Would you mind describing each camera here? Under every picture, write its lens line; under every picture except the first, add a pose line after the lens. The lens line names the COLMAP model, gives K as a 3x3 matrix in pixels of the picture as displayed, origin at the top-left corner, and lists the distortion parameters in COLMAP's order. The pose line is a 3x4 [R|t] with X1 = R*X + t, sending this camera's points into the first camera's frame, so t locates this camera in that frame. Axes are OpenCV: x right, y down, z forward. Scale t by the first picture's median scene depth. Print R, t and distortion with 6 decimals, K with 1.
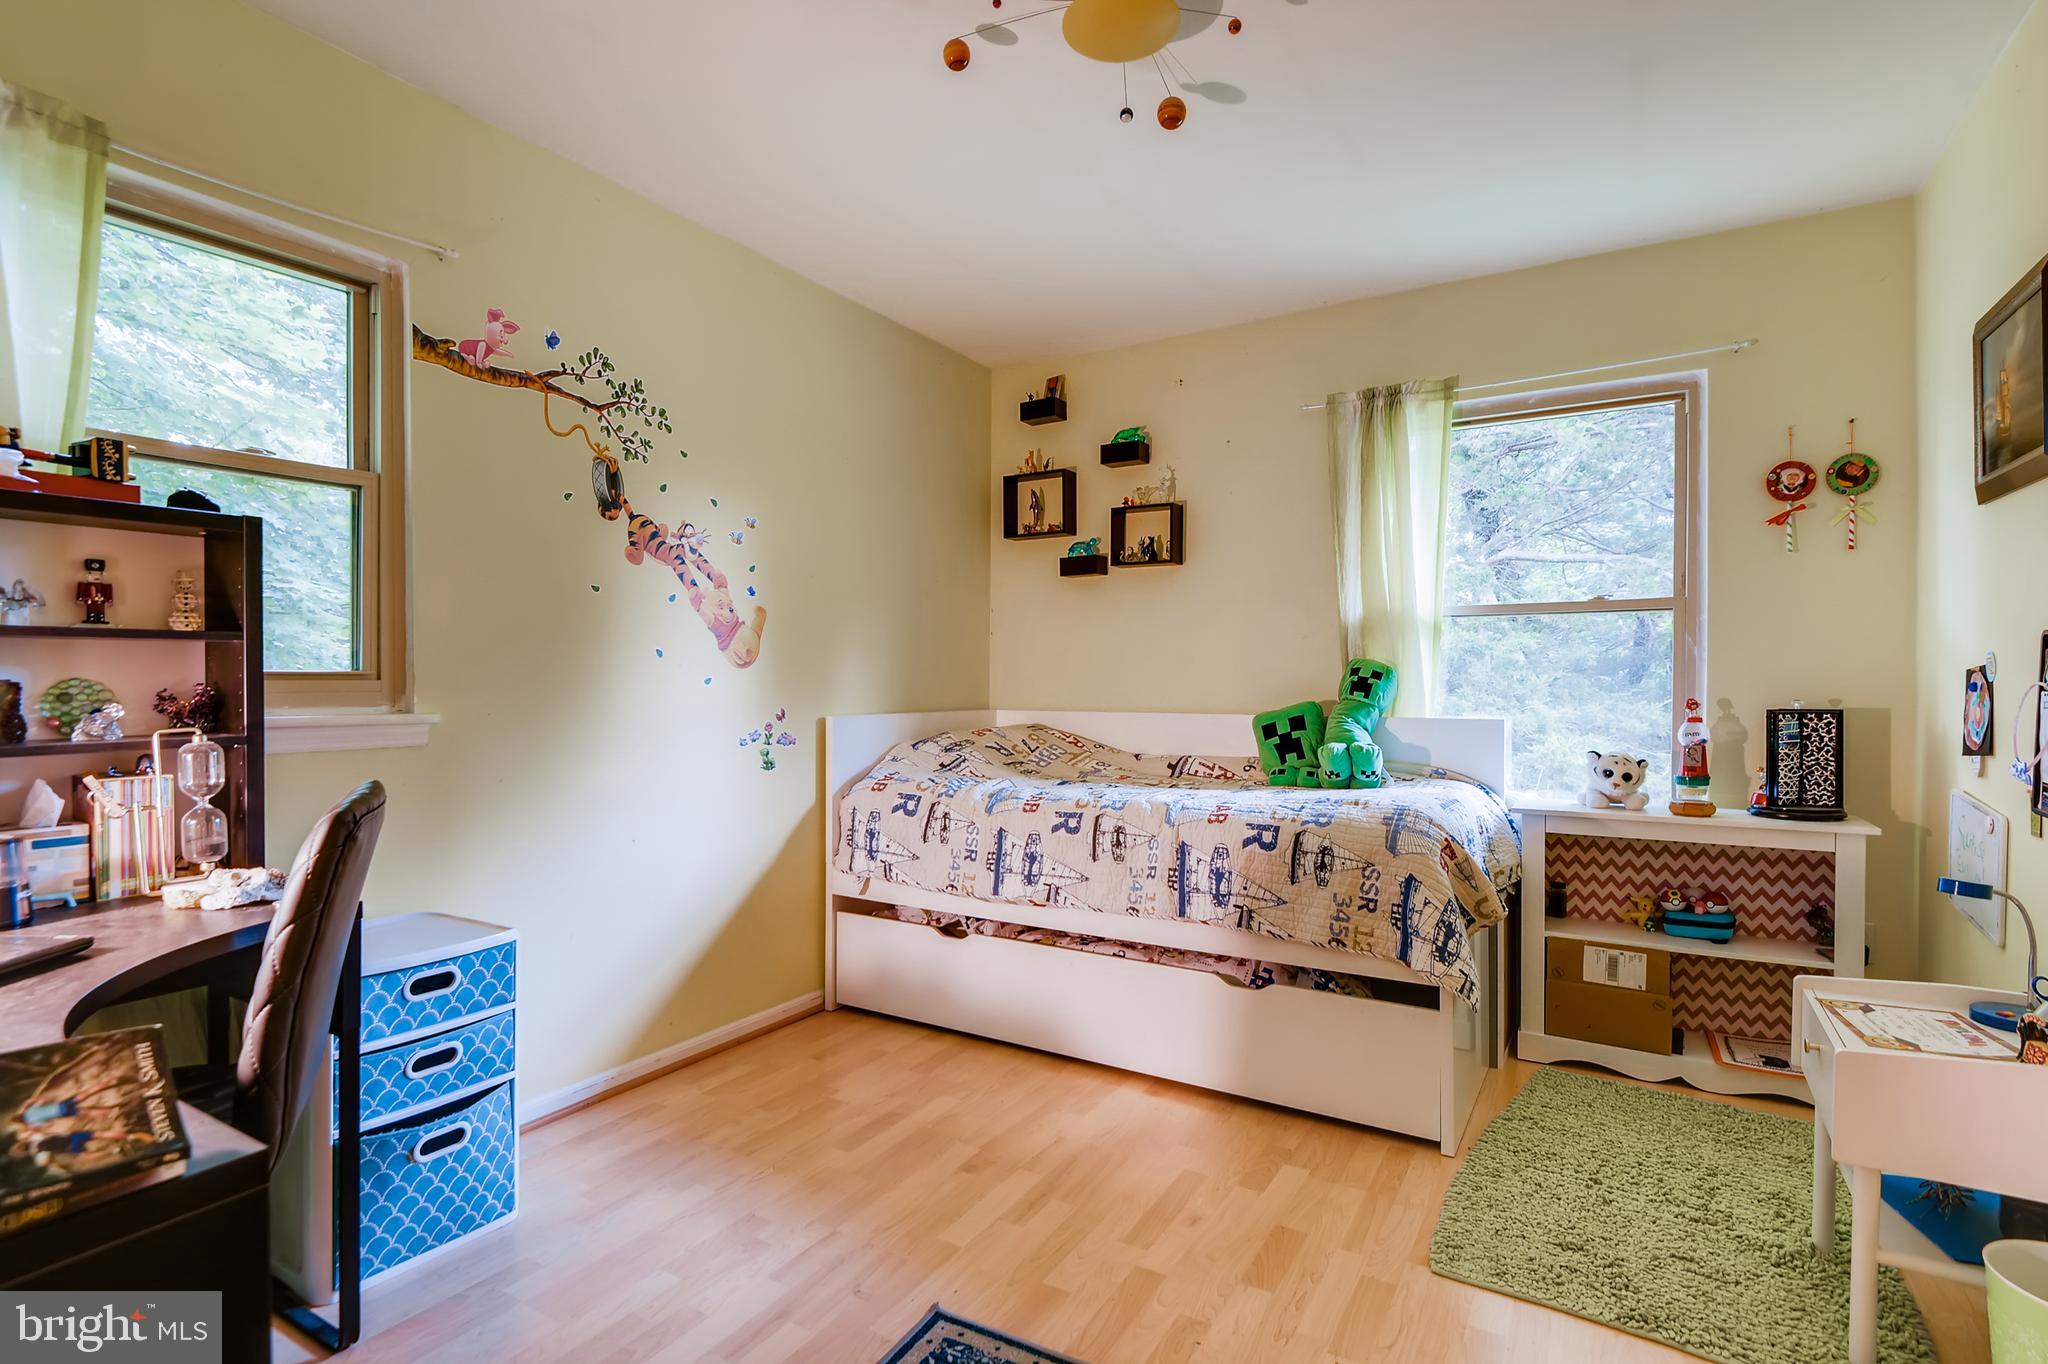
lens RADIAL K [[985.5, 0, 1027.9], [0, 985.5, 681.6], [0, 0, 1]] dist [0.016461, -0.012707]
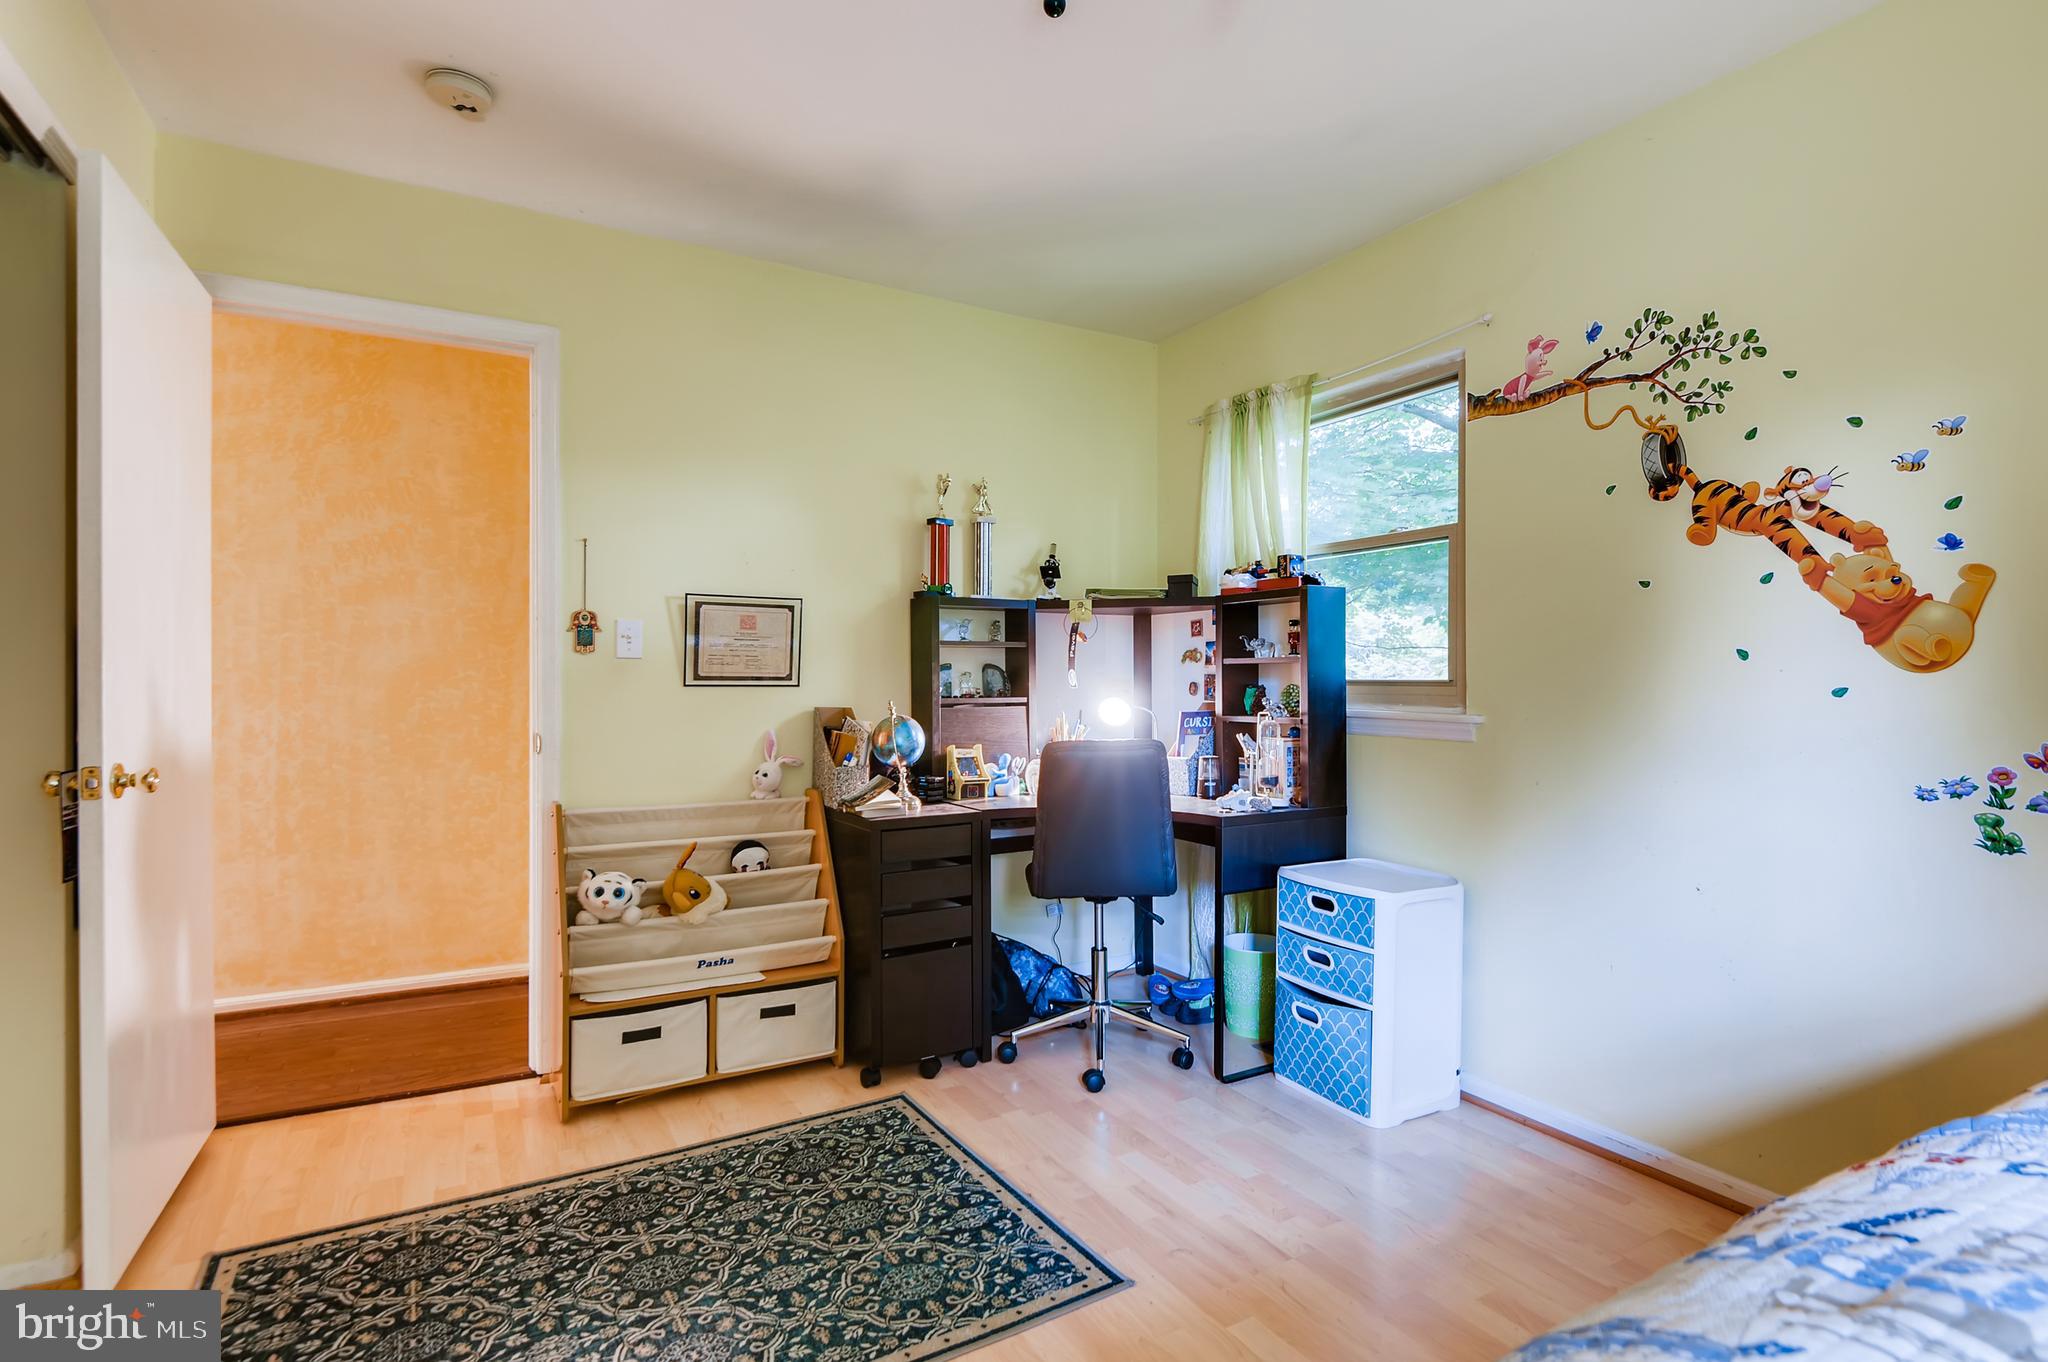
lens RADIAL K [[985.5, 0, 1023.3], [0, 985.5, 680.0], [0, 0, 1]] dist [0.016461, -0.012707]
pose [[-0.477309, -0.007597, -0.878703, 0.589941], [-0.012586, 0.999919, -0.001808, -0.000805], [0.878645, 0.010196, -0.477366, 0.928913]]
